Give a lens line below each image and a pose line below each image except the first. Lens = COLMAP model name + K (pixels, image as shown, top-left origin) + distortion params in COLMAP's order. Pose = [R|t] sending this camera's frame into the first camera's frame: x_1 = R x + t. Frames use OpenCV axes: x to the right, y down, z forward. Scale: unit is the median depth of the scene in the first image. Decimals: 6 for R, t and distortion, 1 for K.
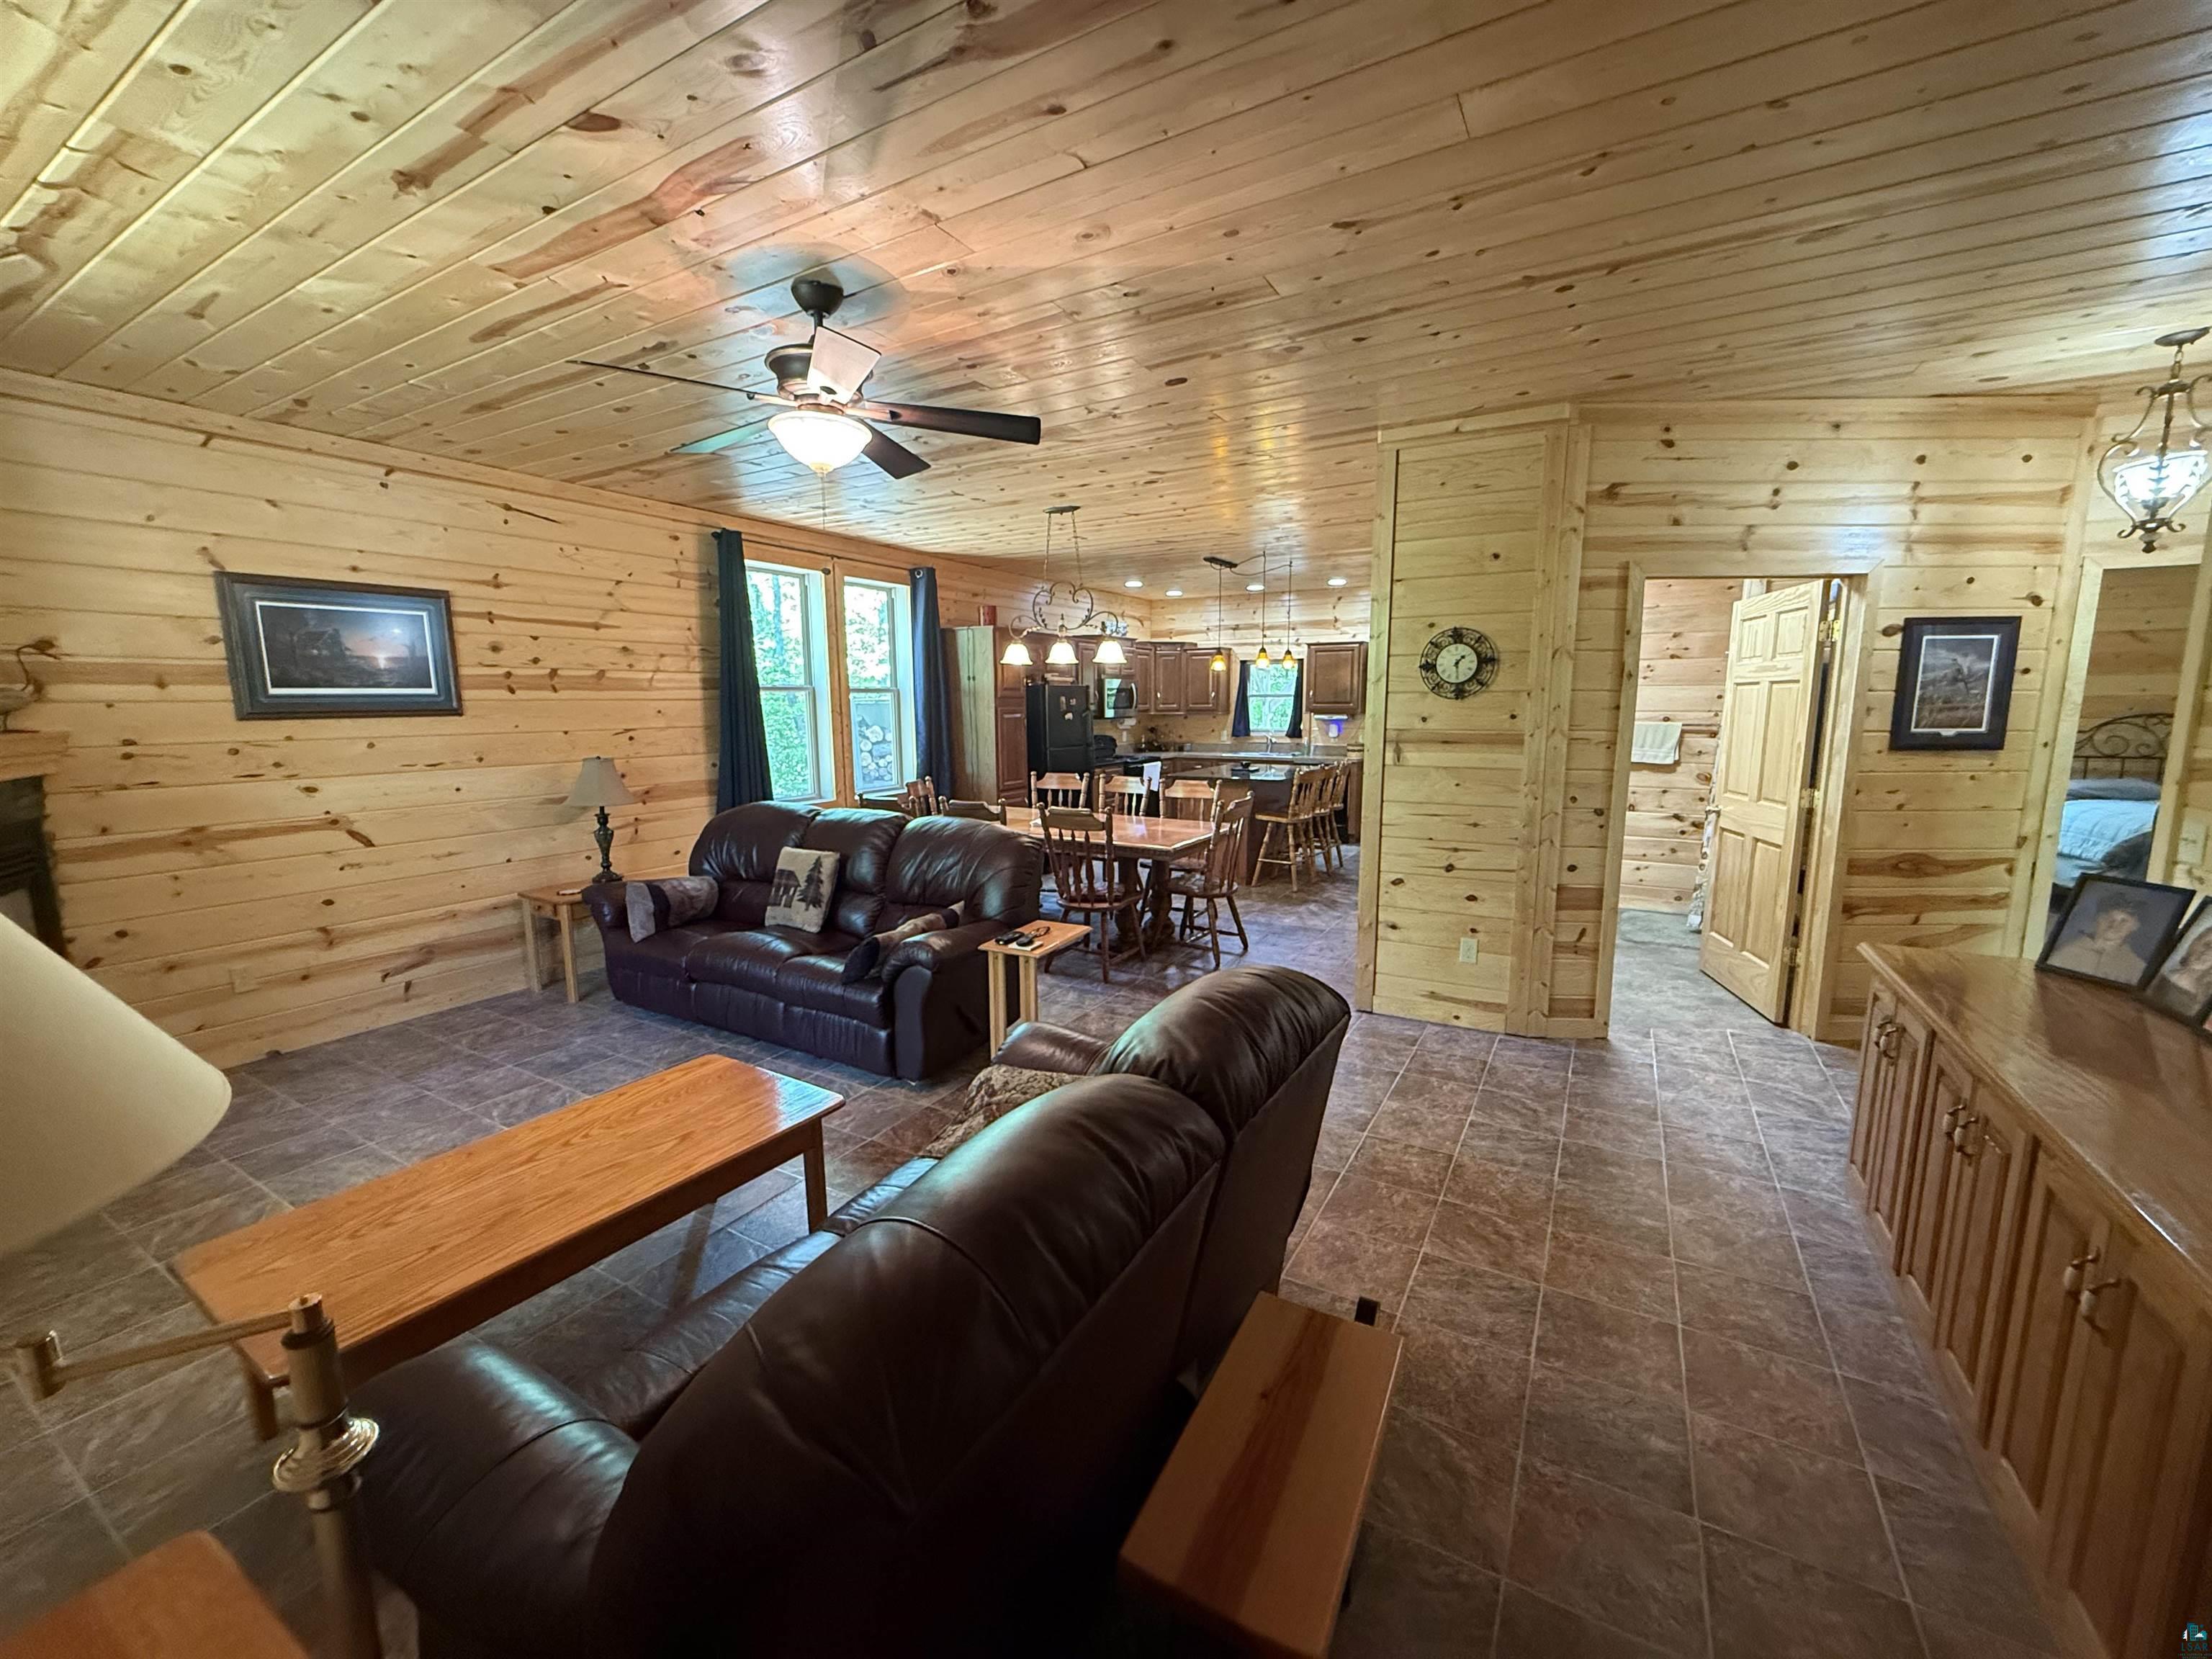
lens RADIAL K [[881.8, 0, 1098.4], [0, 881.8, 834.2], [0, 0, 1]] dist [-0.000547, -0.000017]
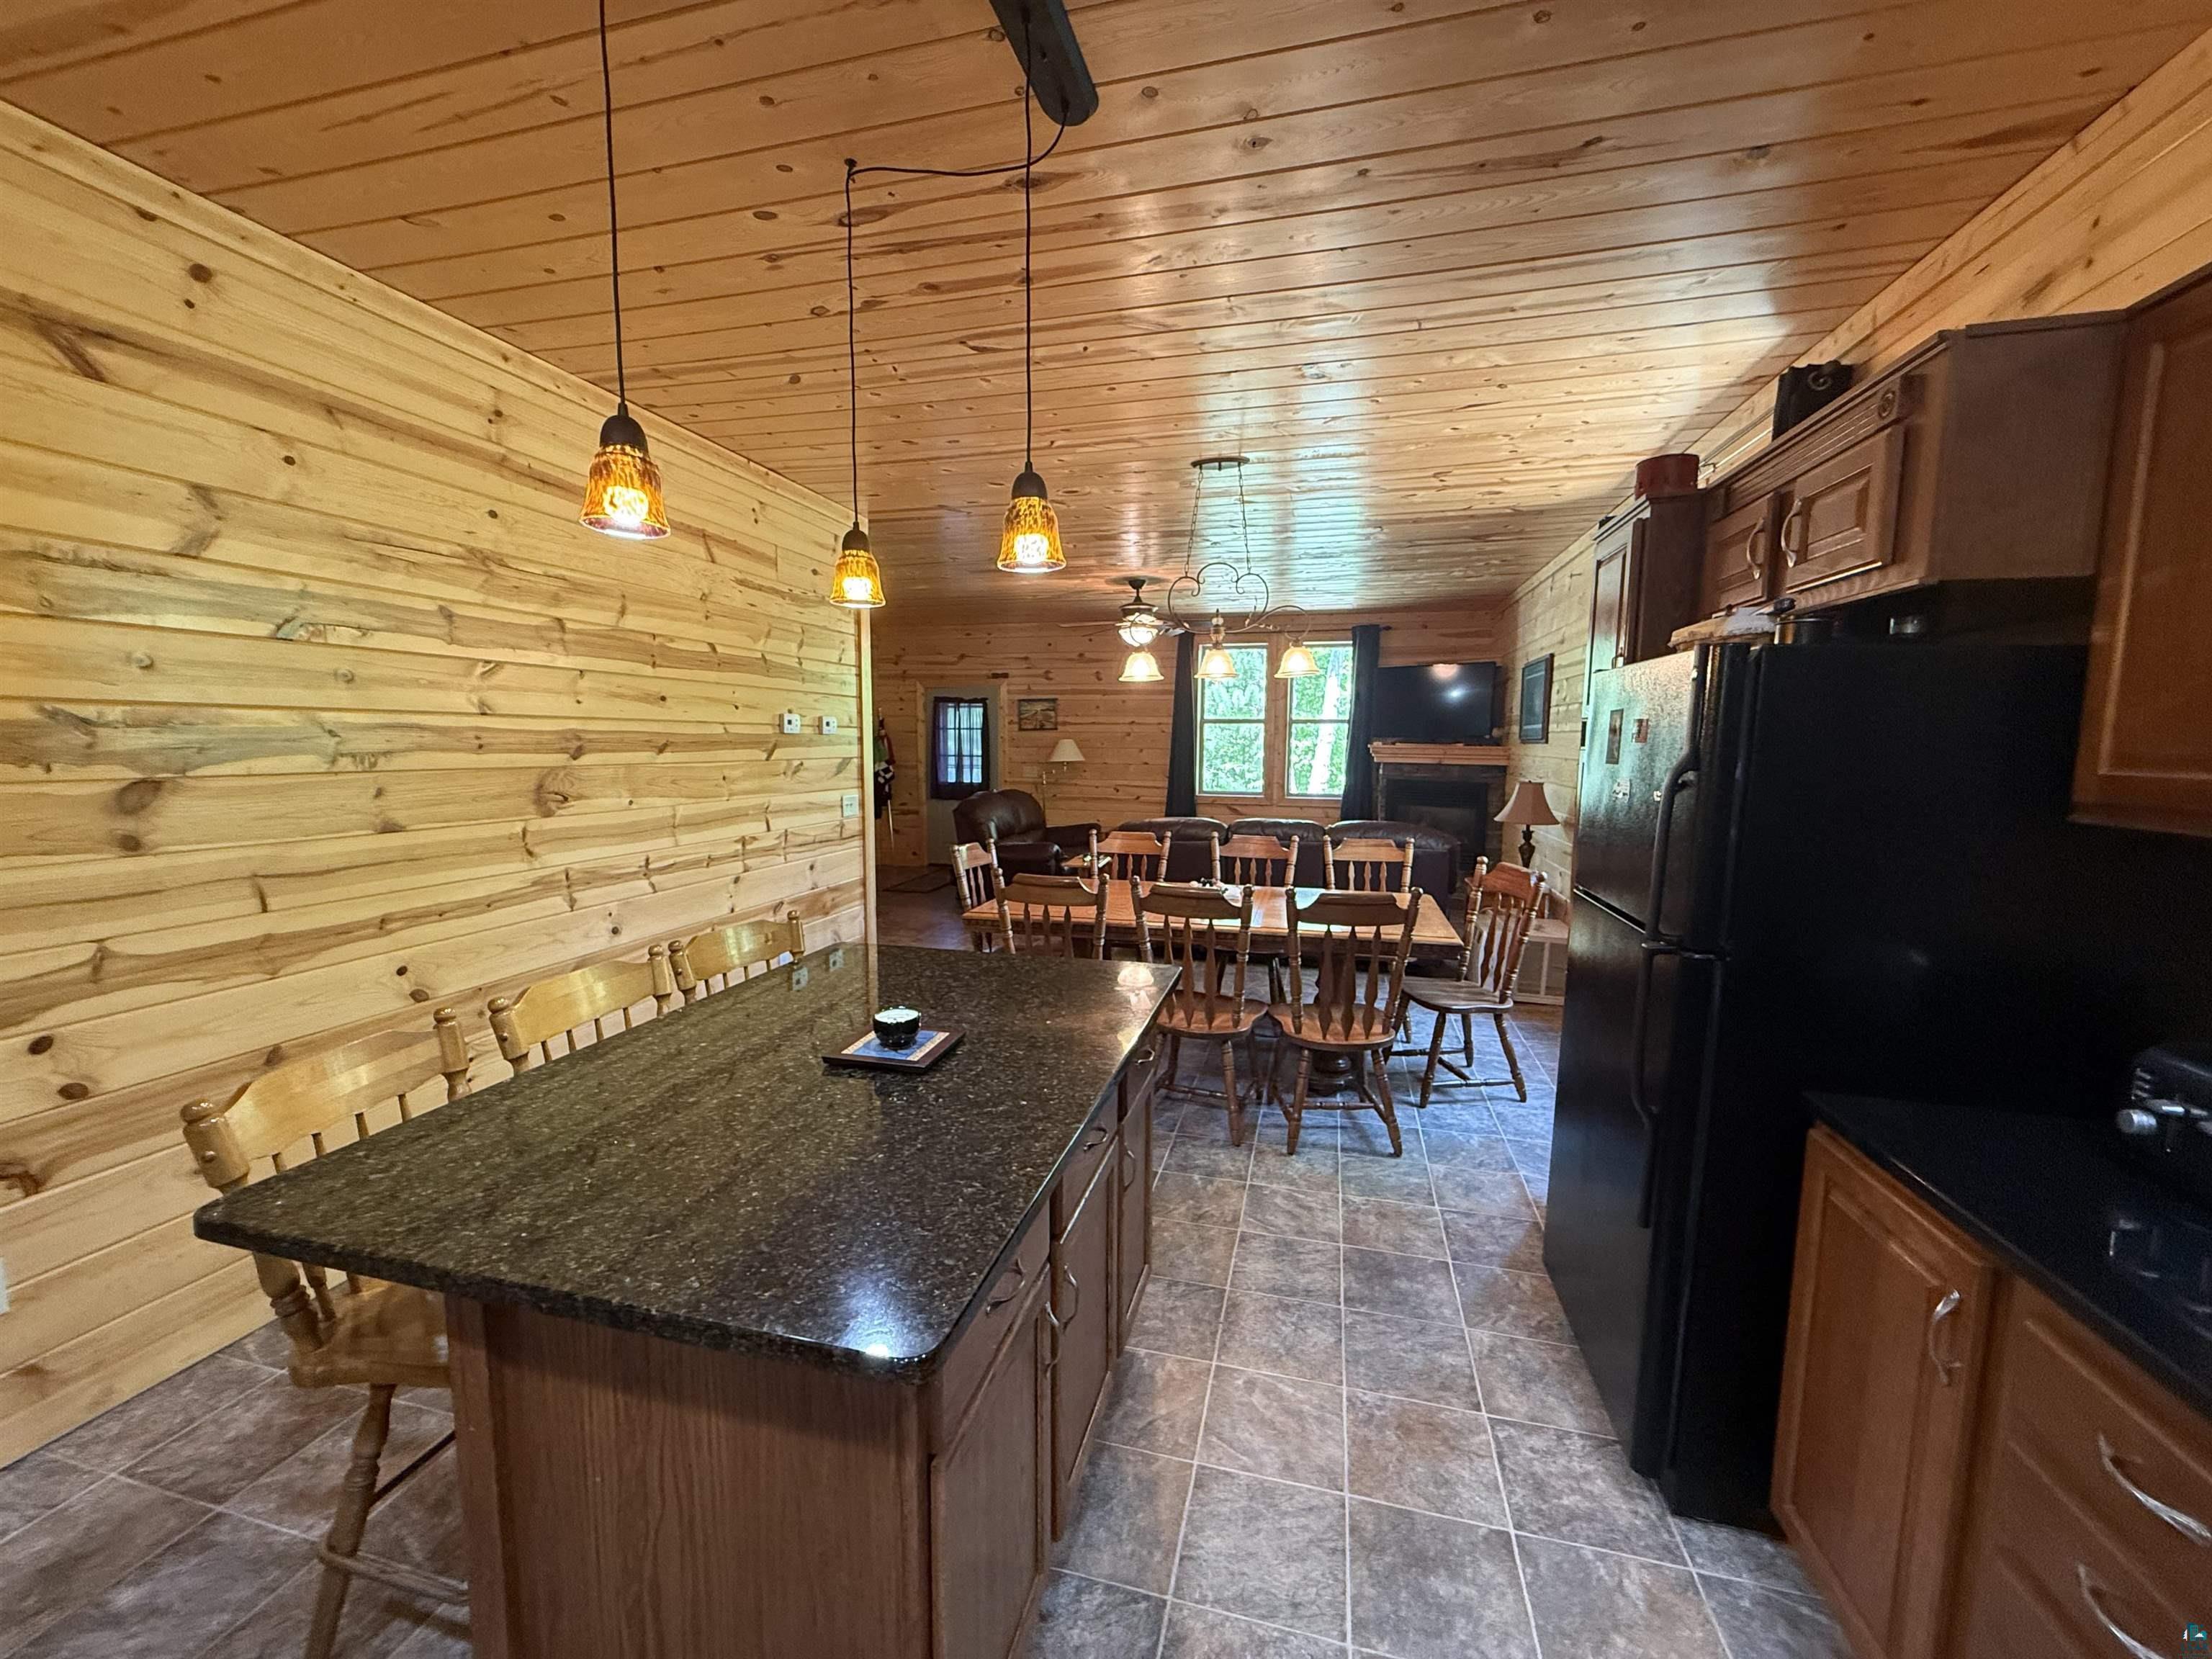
lens RADIAL K [[881.8, 0, 1098.4], [0, 881.8, 834.2], [0, 0, 1]] dist [-0.000547, -0.000017]
pose [[-0.964175, 0.027048, -0.263883, 0.287931], [-0.042121, 0.966556, 0.252974, -0.295444], [0.261900, 0.255027, -0.930790, 1.989443]]
